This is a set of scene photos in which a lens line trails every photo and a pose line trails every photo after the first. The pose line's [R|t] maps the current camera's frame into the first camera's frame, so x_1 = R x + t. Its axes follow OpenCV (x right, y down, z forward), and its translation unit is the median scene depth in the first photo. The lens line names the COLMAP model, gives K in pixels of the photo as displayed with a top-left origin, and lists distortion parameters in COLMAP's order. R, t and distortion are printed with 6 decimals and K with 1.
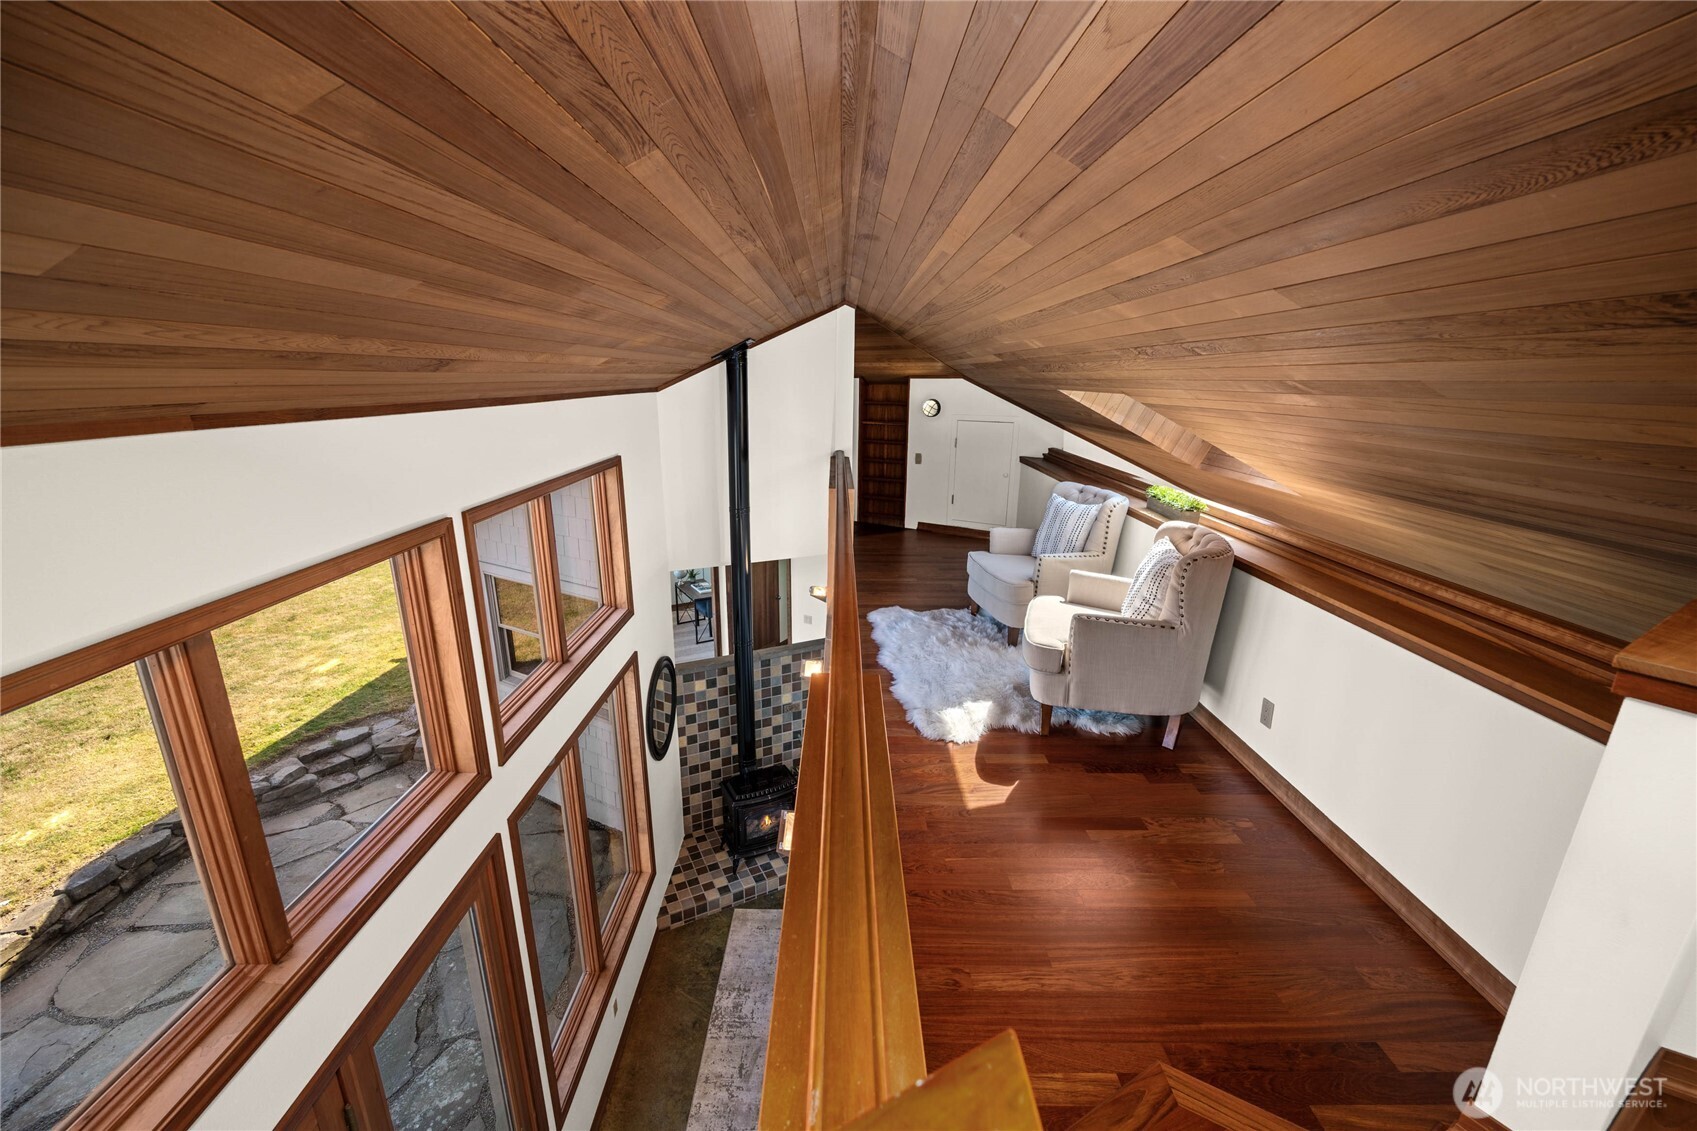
lens RADIAL K [[652.2, 0, 843.0], [0, 652.2, 564.3], [0, 0, 1]] dist [0.003813, 0.000287]
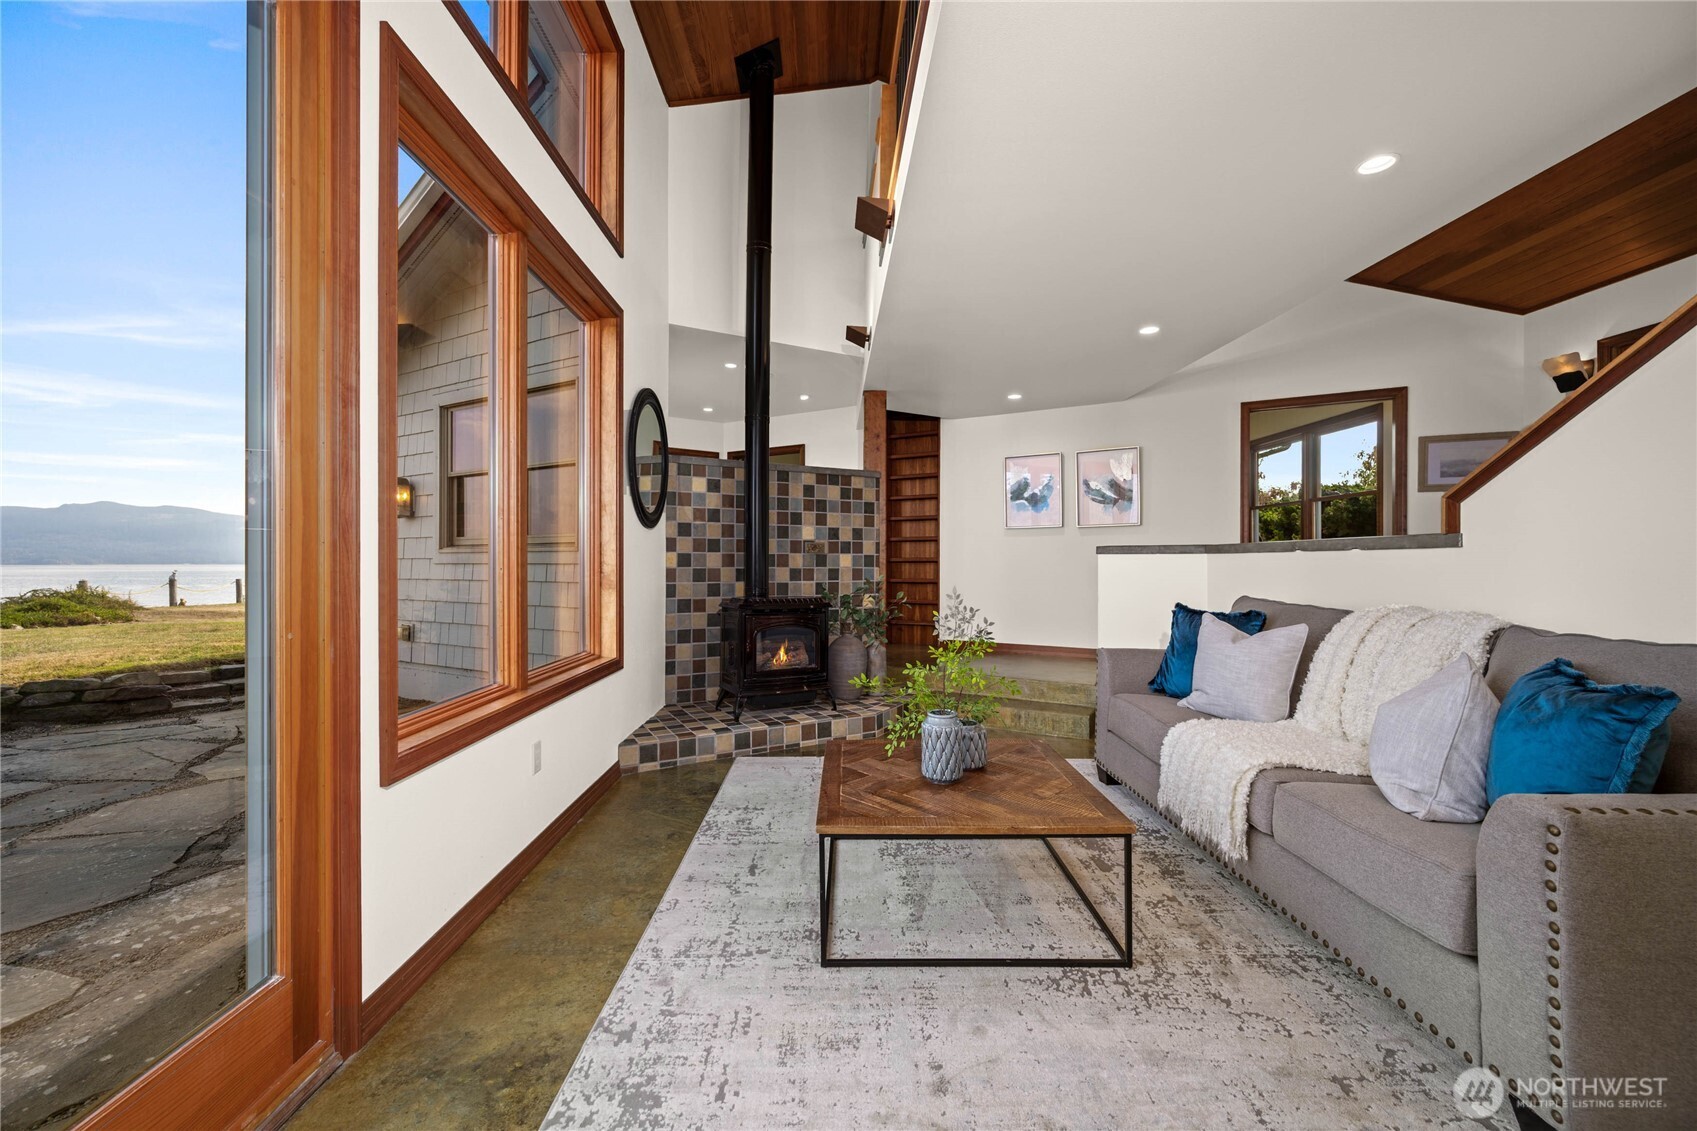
lens RADIAL K [[652.2, 0, 842.8], [0, 652.2, 562.2], [0, 0, 1]] dist [0.003813, 0.000287]
pose [[0.999865, -0.004210, 0.015854, -0.061129], [0.008287, 0.963747, -0.266688, 0.468411], [-0.014156, 0.266784, 0.963653, 0.276761]]
